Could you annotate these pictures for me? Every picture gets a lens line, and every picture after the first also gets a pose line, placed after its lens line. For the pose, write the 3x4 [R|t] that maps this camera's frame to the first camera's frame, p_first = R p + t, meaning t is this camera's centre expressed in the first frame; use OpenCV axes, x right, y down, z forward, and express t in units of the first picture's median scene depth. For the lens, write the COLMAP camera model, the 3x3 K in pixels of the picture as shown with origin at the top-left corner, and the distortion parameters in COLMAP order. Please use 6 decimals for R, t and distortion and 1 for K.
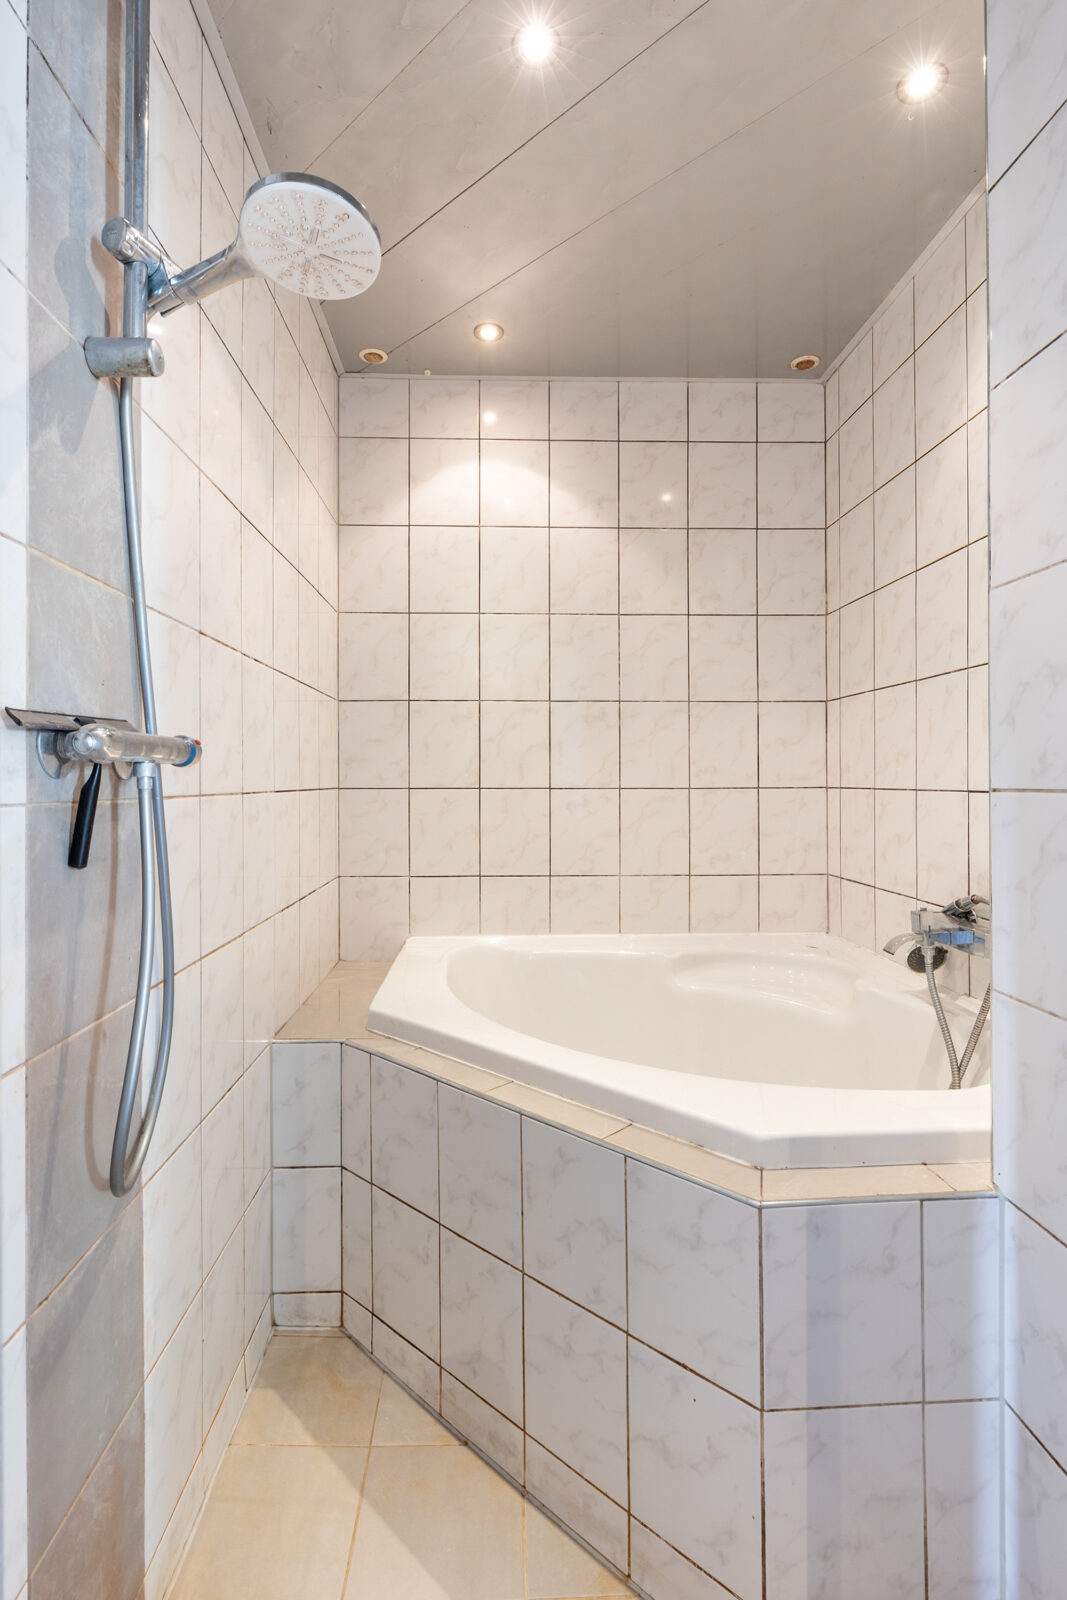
lens RADIAL K [[940.1, 0, 532.0], [0, 940.1, 767.0], [0, 0, 1]] dist [-0.001066, -0.000201]
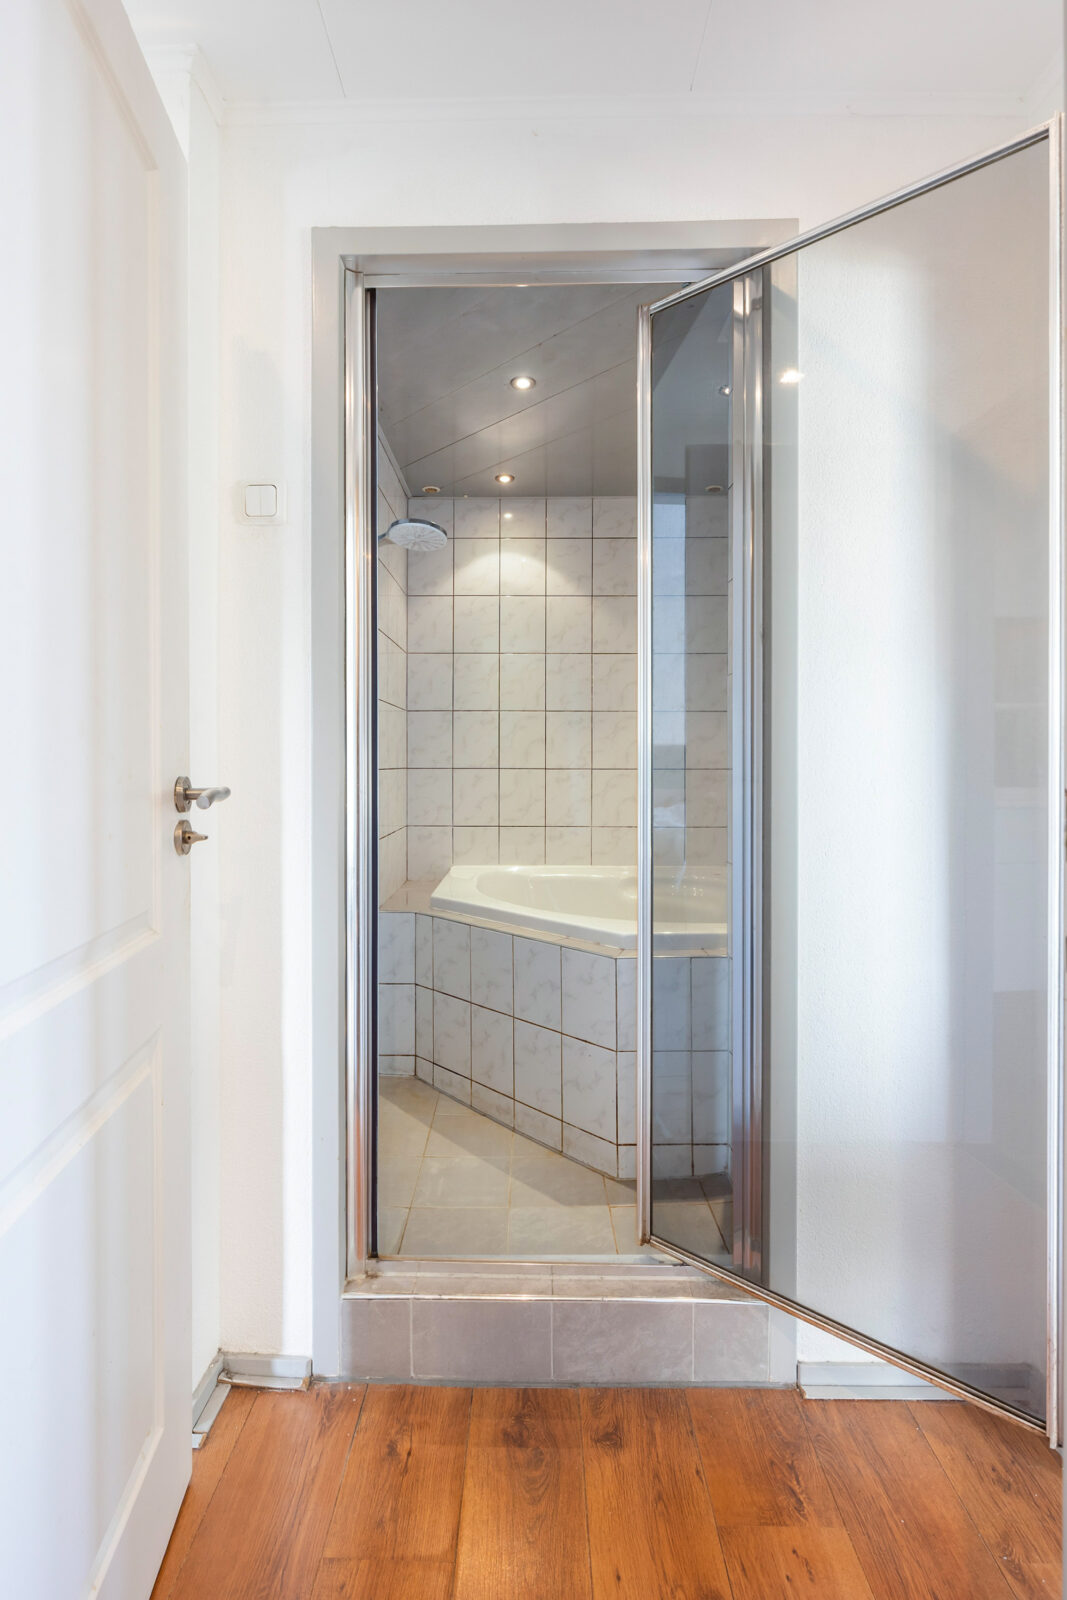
lens RADIAL K [[940.1, 0, 532.0], [0, 940.1, 767.0], [0, 0, 1]] dist [-0.001066, -0.000201]
pose [[0.999258, 0.005410, -0.038122, 0.056493], [-0.004670, 0.999799, 0.019478, -0.009924], [0.038220, -0.019285, 0.999083, -0.526757]]
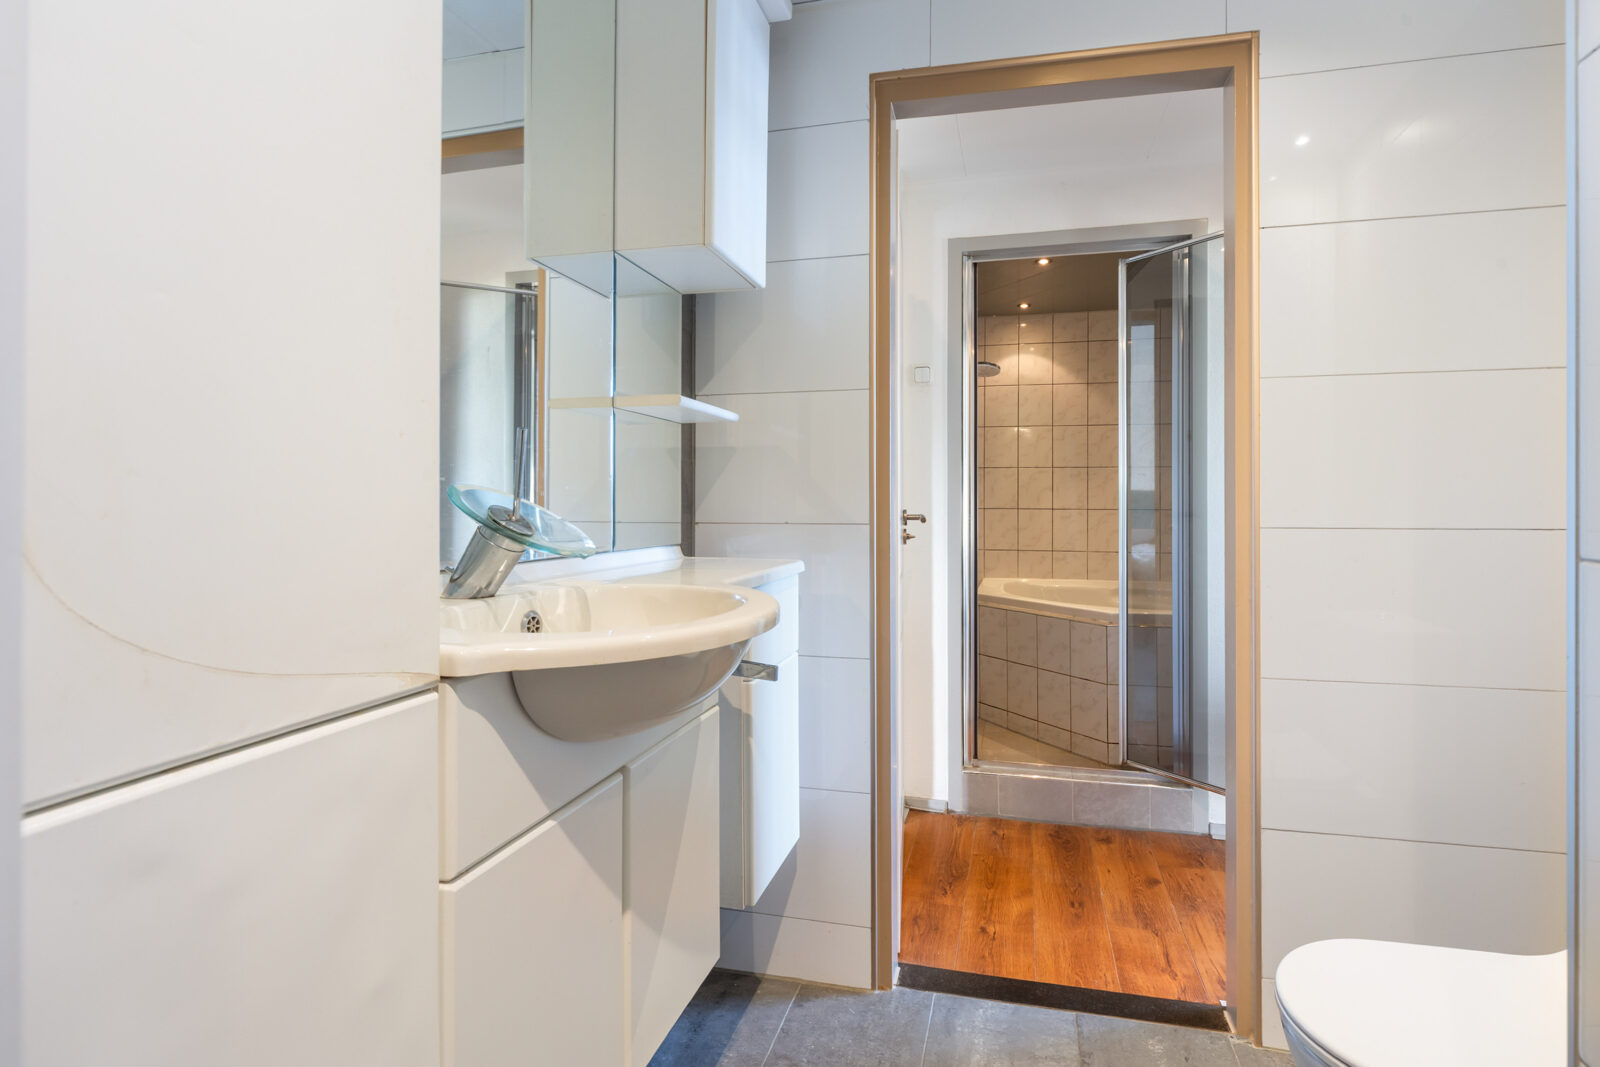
lens RADIAL K [[937.3, 0, 801.8], [0, 937.3, 498.5], [0, 0, 1]] dist [0.025932, -0.000558]
pose [[0.965959, 0.004631, -0.258655, 0.021511], [-0.002516, 0.999961, 0.008510, -0.017567], [0.258685, -0.007569, 0.965932, -1.193458]]
